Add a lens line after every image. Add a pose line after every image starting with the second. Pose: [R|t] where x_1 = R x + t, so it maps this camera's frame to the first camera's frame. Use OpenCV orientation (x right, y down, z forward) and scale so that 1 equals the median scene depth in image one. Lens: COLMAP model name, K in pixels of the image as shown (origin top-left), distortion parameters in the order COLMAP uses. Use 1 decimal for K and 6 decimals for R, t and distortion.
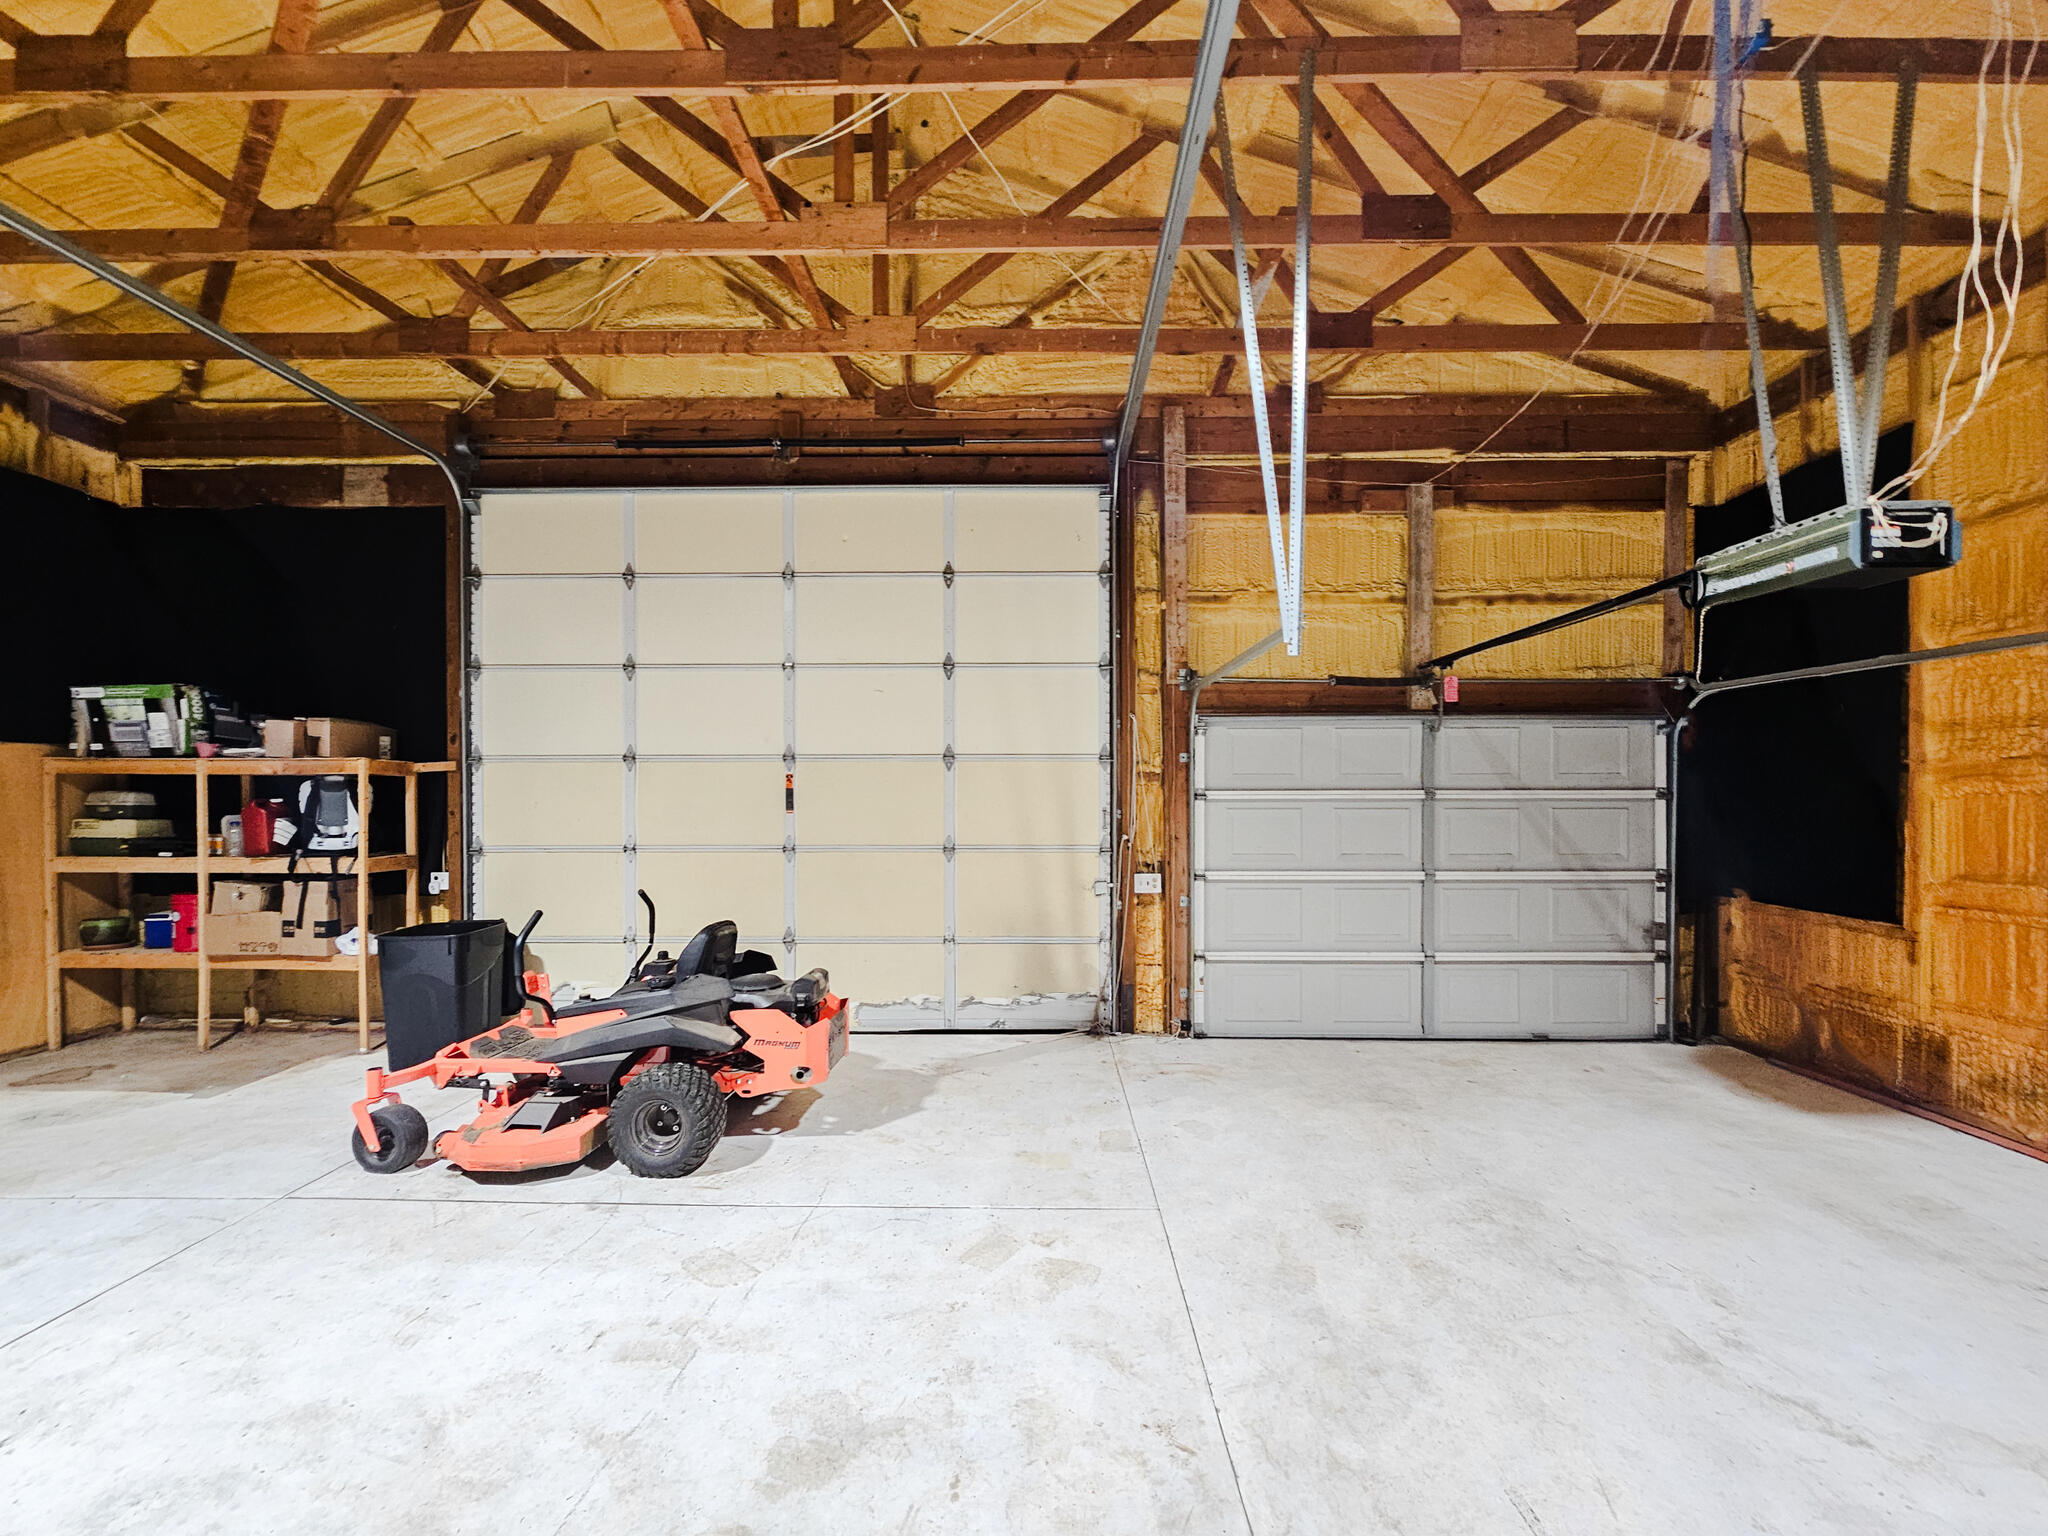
lens RADIAL K [[906.9, 0, 1024.5], [0, 906.9, 813.4], [0, 0, 1]] dist [0.000527, -0.000123]
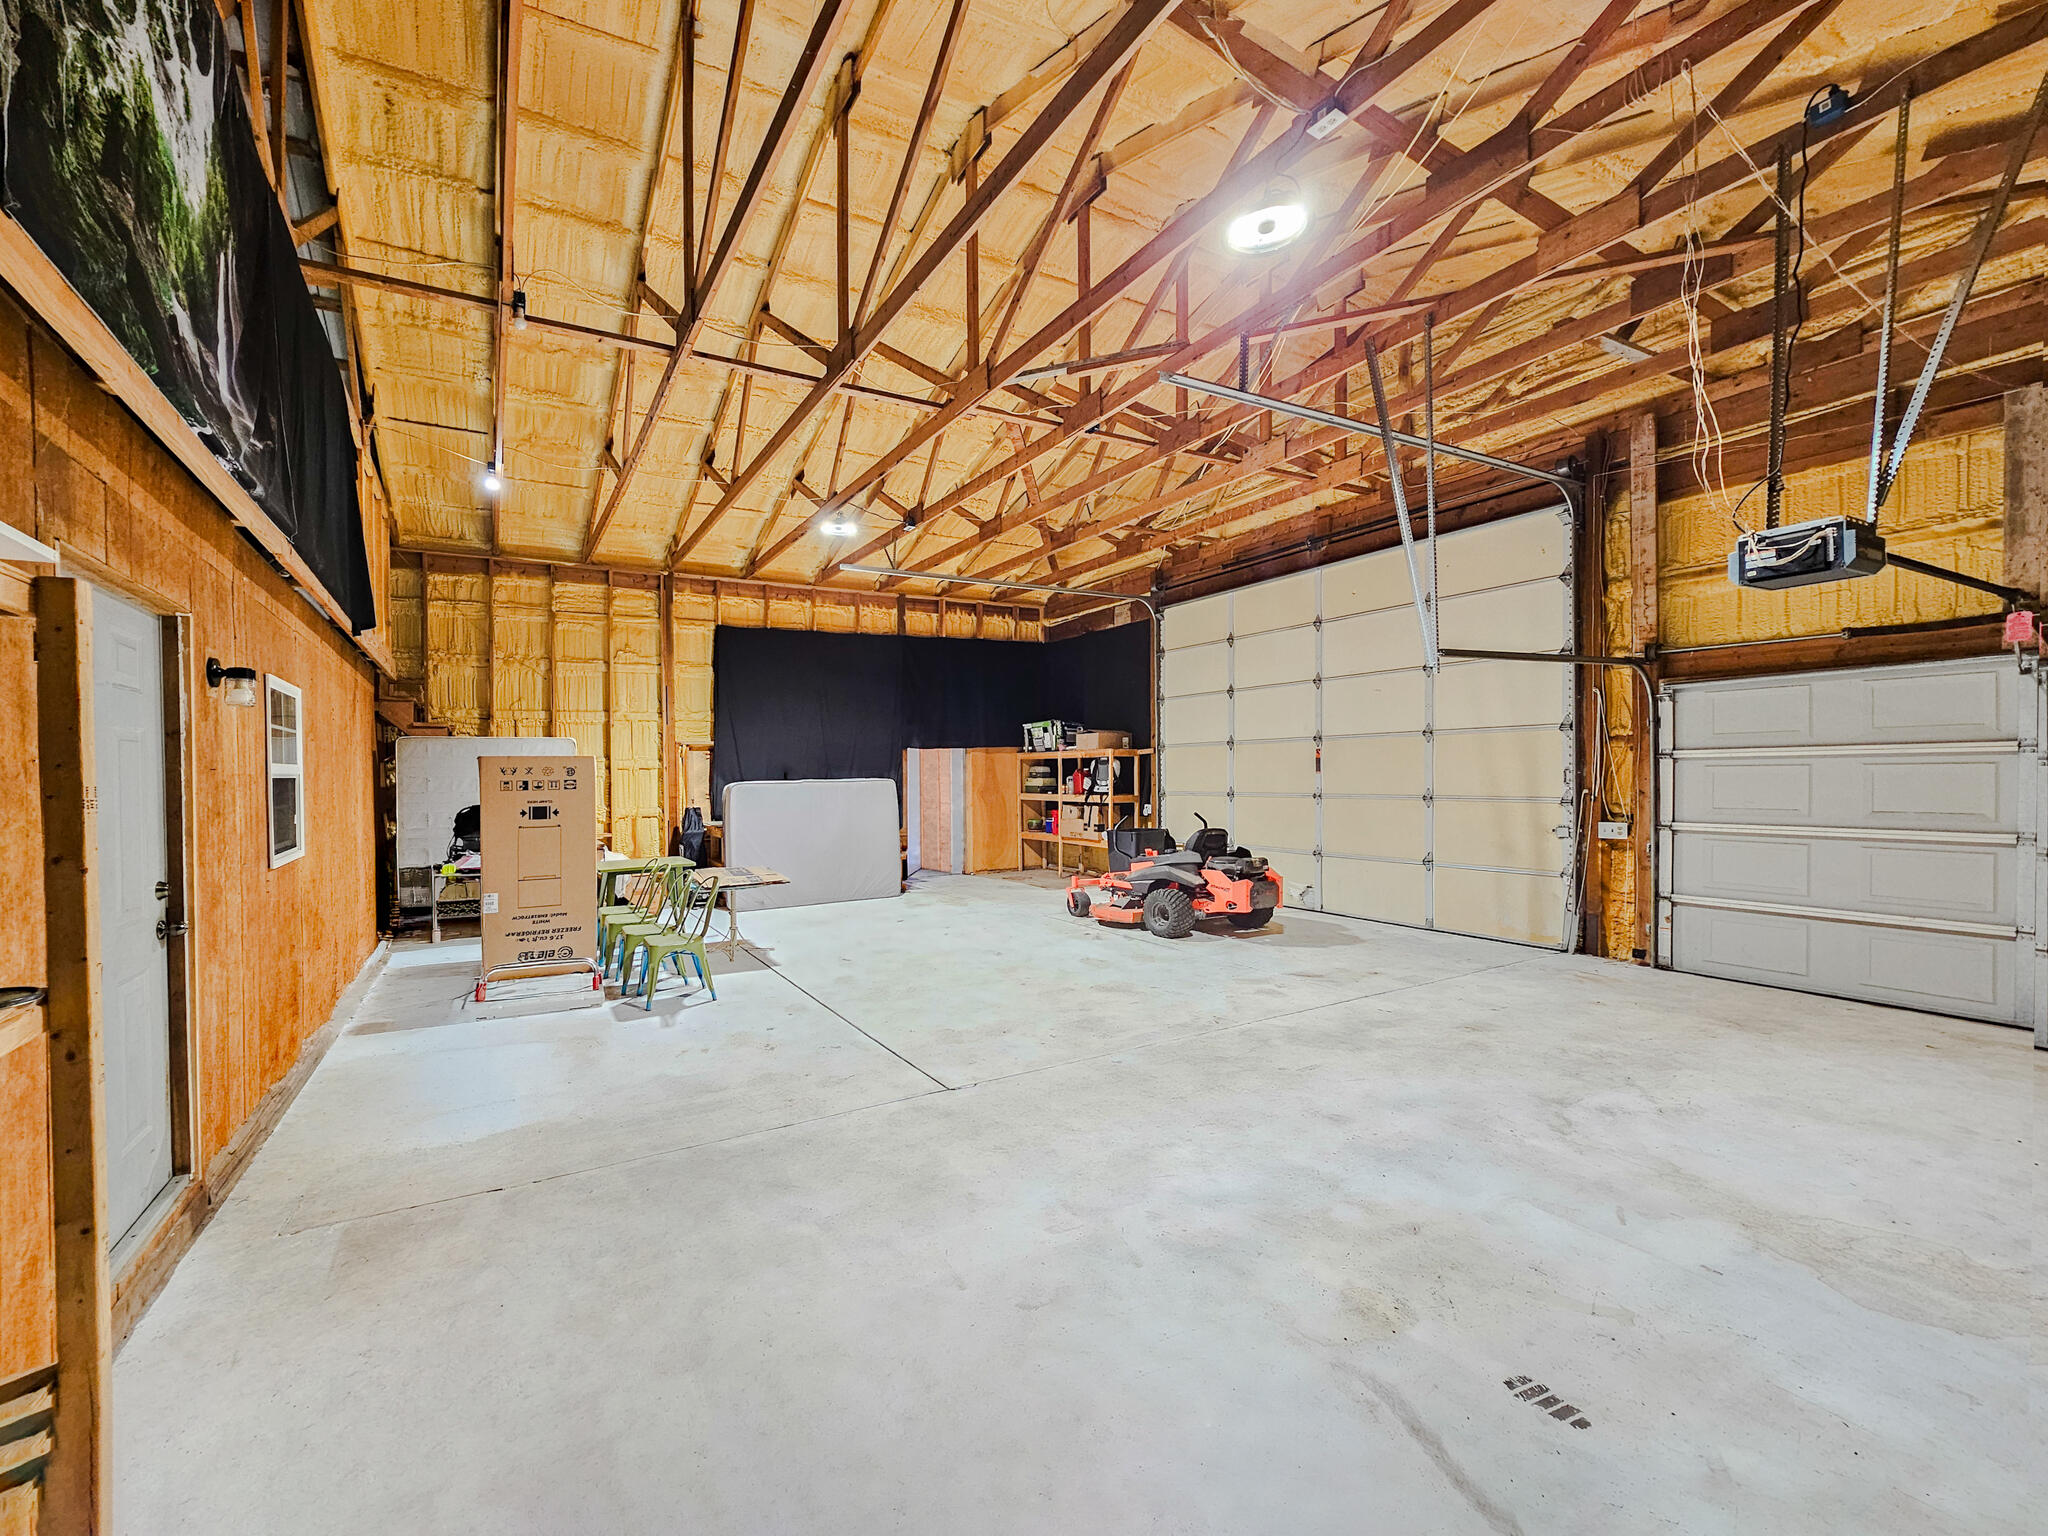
lens RADIAL K [[827.4, 0, 1024.0], [0, 827.4, 768.0], [0, 0, 1]] dist [-0.000269, -0.000080]
pose [[0.604082, -0.013772, -0.796803, 0.688645], [0.004024, 0.999891, -0.014232, 0.010631], [0.796912, 0.005390, 0.604071, -0.332214]]
